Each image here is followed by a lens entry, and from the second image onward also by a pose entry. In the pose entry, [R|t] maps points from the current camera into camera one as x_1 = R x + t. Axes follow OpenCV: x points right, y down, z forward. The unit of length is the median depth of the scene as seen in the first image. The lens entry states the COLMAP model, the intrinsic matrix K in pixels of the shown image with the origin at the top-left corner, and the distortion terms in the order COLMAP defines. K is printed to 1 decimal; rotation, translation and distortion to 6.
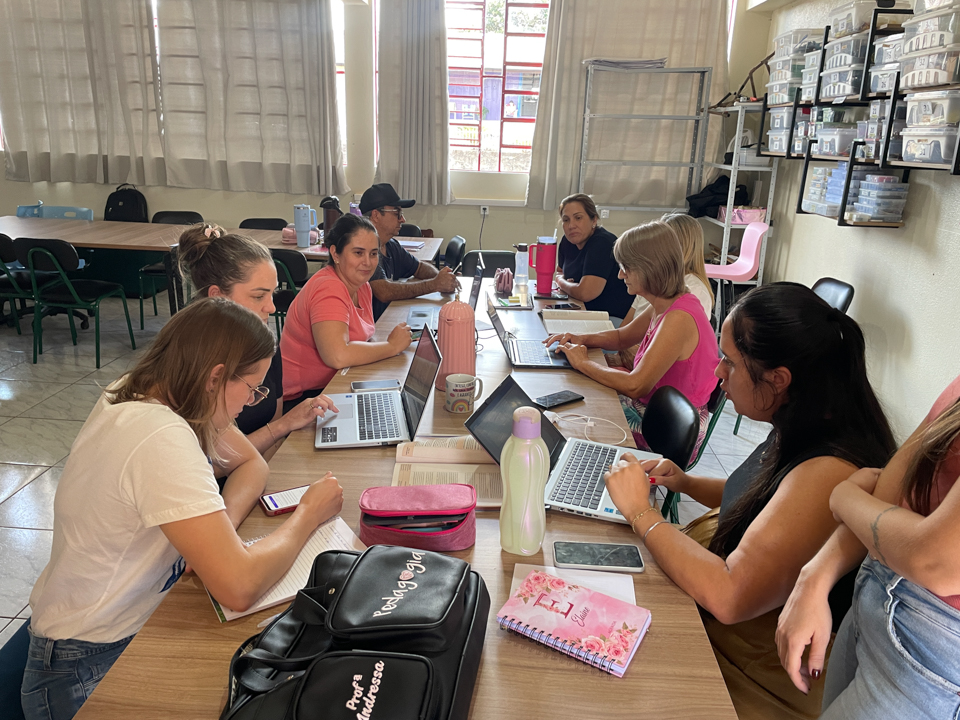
lens RADIAL K [[695.6, 0, 493.4], [0, 695.6, 360.8], [0, 0, 1]] dist [0.100591, -0.156553]
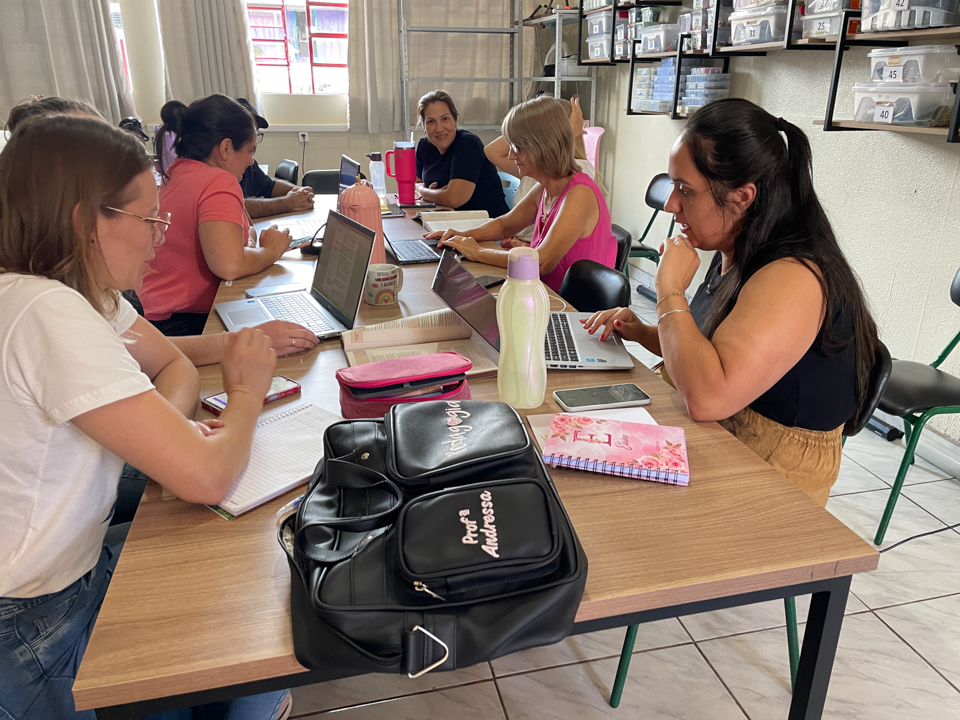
lens RADIAL K [[695.6, 0, 493.4], [0, 695.6, 360.8], [0, 0, 1]] dist [0.100591, -0.156553]
pose [[0.956259, -0.133553, 0.260256, -0.088879], [0.116406, 0.989951, 0.080291, 0.050175], [-0.268364, -0.046483, 0.962196, 0.044601]]
